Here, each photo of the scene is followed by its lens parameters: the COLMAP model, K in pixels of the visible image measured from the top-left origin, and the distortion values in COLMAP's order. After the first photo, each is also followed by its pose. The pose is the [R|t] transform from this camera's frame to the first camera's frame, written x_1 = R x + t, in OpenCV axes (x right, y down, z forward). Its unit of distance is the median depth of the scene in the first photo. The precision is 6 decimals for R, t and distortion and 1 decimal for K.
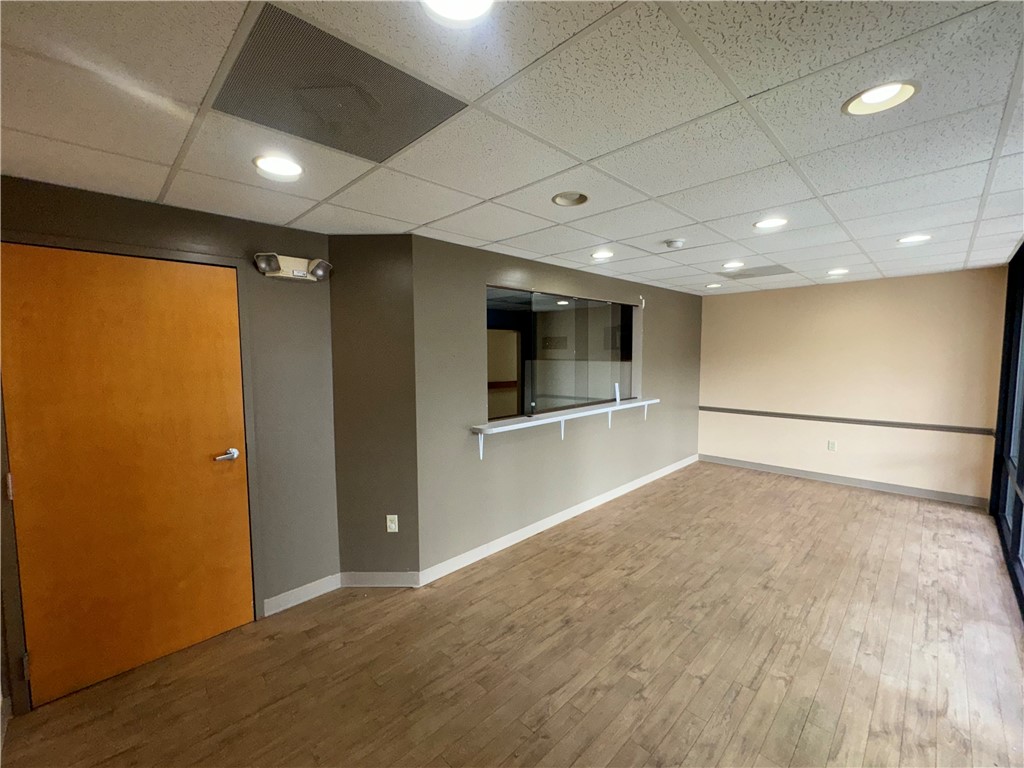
lens RADIAL K [[429.1, 0, 512.7], [0, 429.1, 382.6], [0, 0, 1]] dist [-0.001945, 0.000208]
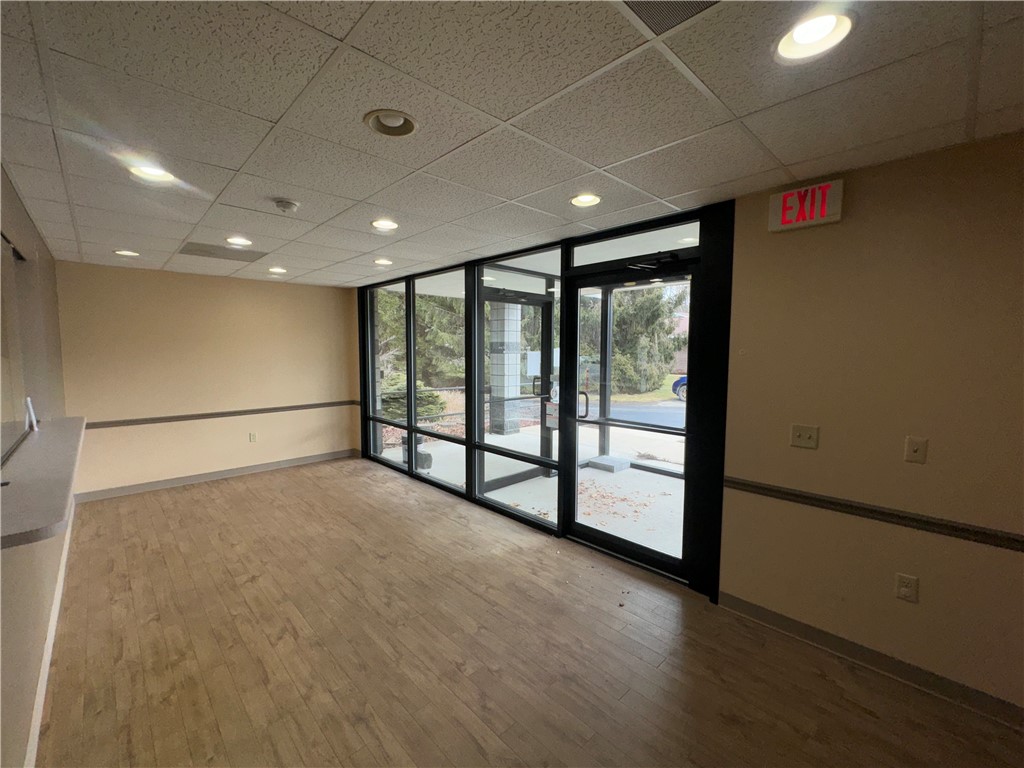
lens RADIAL K [[429.1, 0, 512.7], [0, 429.1, 382.6], [0, 0, 1]] dist [-0.001945, 0.000208]
pose [[0.020425, -0.068840, 0.997419, -0.394973], [0.068349, 0.995389, 0.067300, -0.015824], [-0.997452, 0.066798, 0.025036, 0.517105]]
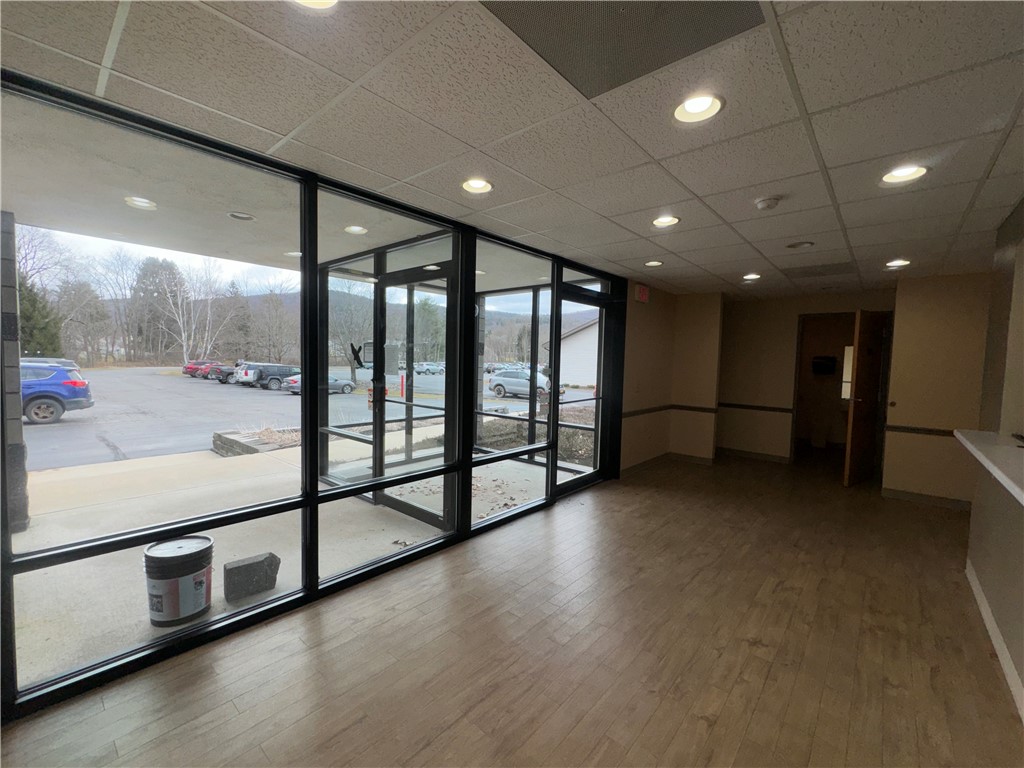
lens RADIAL K [[429.1, 0, 512.7], [0, 429.1, 382.6], [0, 0, 1]] dist [-0.001945, 0.000208]
pose [[-0.997850, -0.014101, -0.064005, 0.815192], [-0.022023, 0.991937, 0.124802, -0.067665], [0.061729, 0.125943, -0.990115, 1.634162]]
